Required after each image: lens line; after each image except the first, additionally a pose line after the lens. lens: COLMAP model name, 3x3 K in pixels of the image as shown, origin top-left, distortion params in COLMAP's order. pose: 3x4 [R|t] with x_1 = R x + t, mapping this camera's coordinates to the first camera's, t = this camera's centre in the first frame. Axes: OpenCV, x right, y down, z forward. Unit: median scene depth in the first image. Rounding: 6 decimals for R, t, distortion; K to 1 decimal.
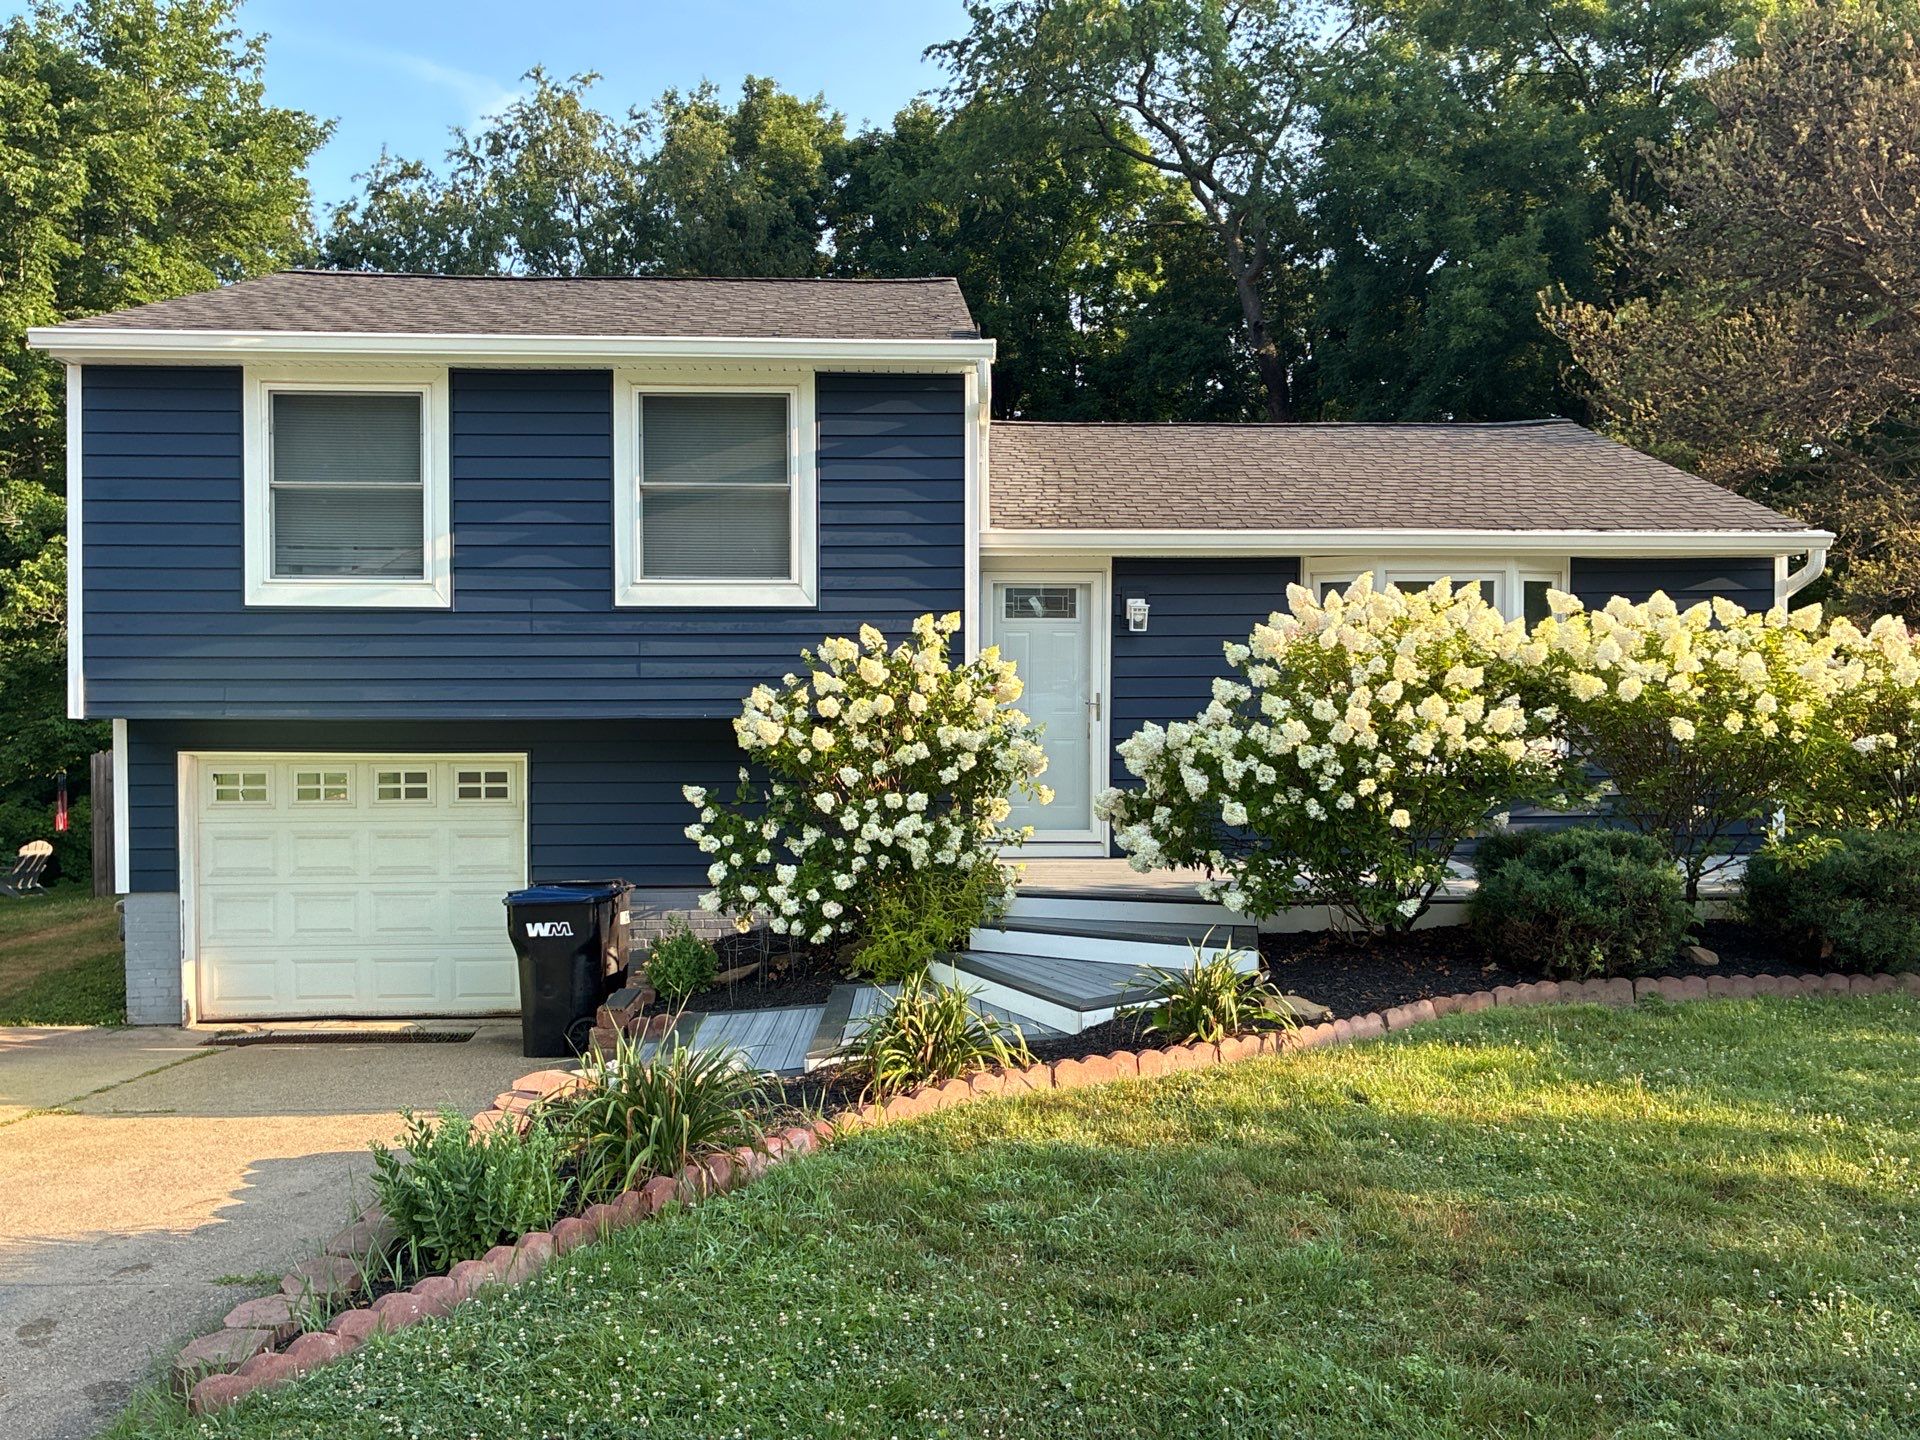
lens RADIAL K [[1624.5, 0, 955.8], [0, 1624.5, 717.0], [0, 0, 1]] dist [0.032432, -0.035612]
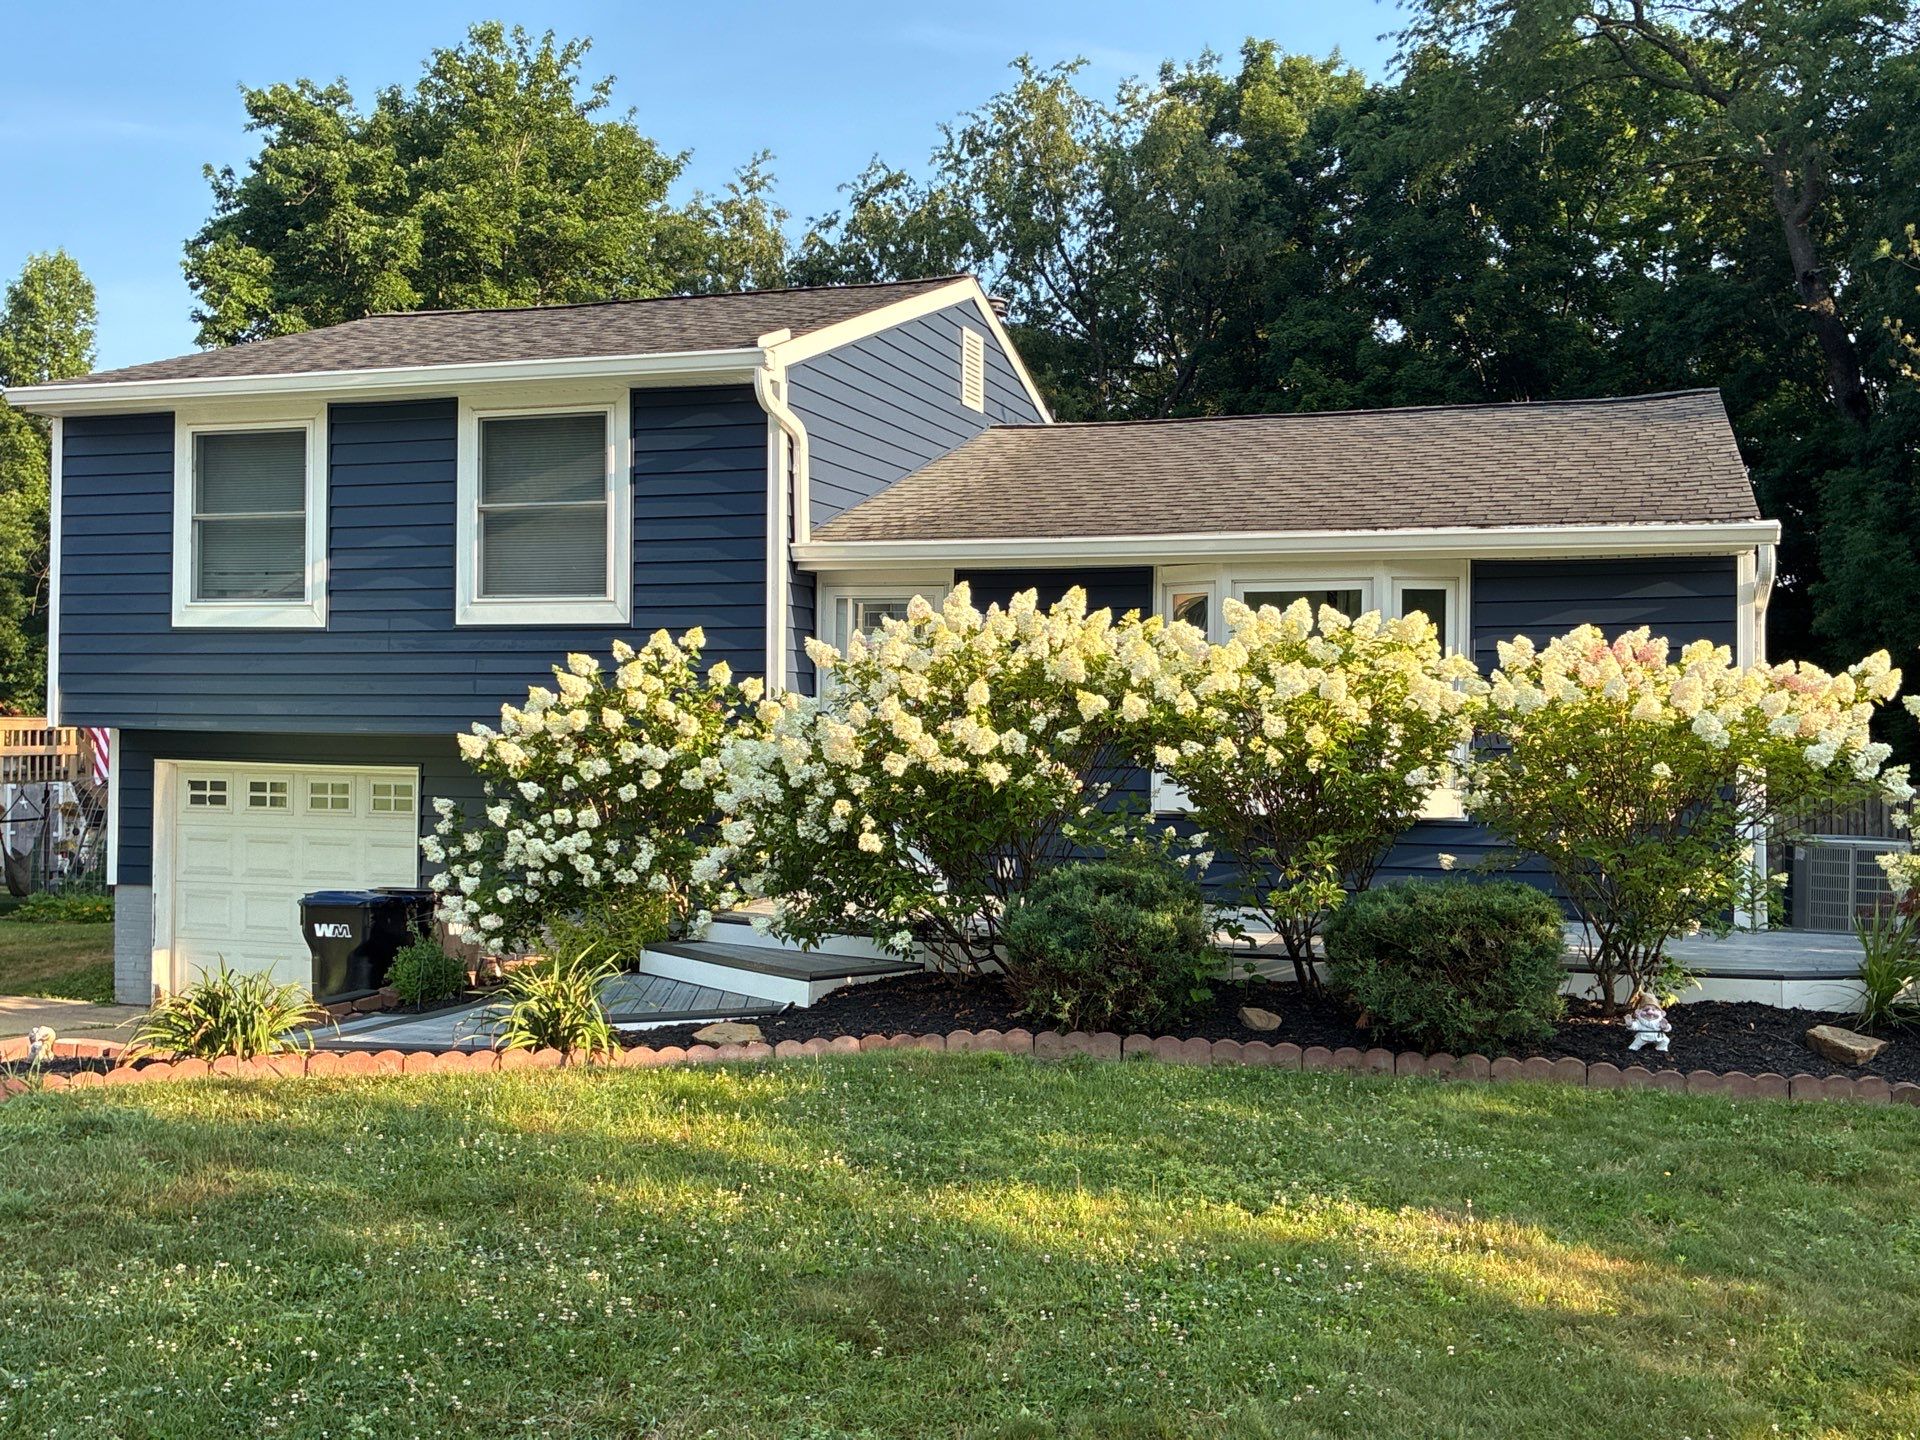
lens RADIAL K [[1863.7, 0, 948.9], [0, 1863.7, 715.3], [0, 0, 1]] dist [0.000883, 0.000000]
pose [[0.930430, 0.010901, -0.366307, 0.512915], [-0.019999, 0.999578, -0.021050, 0.007721], [0.365923, 0.026911, 0.930256, 0.016860]]
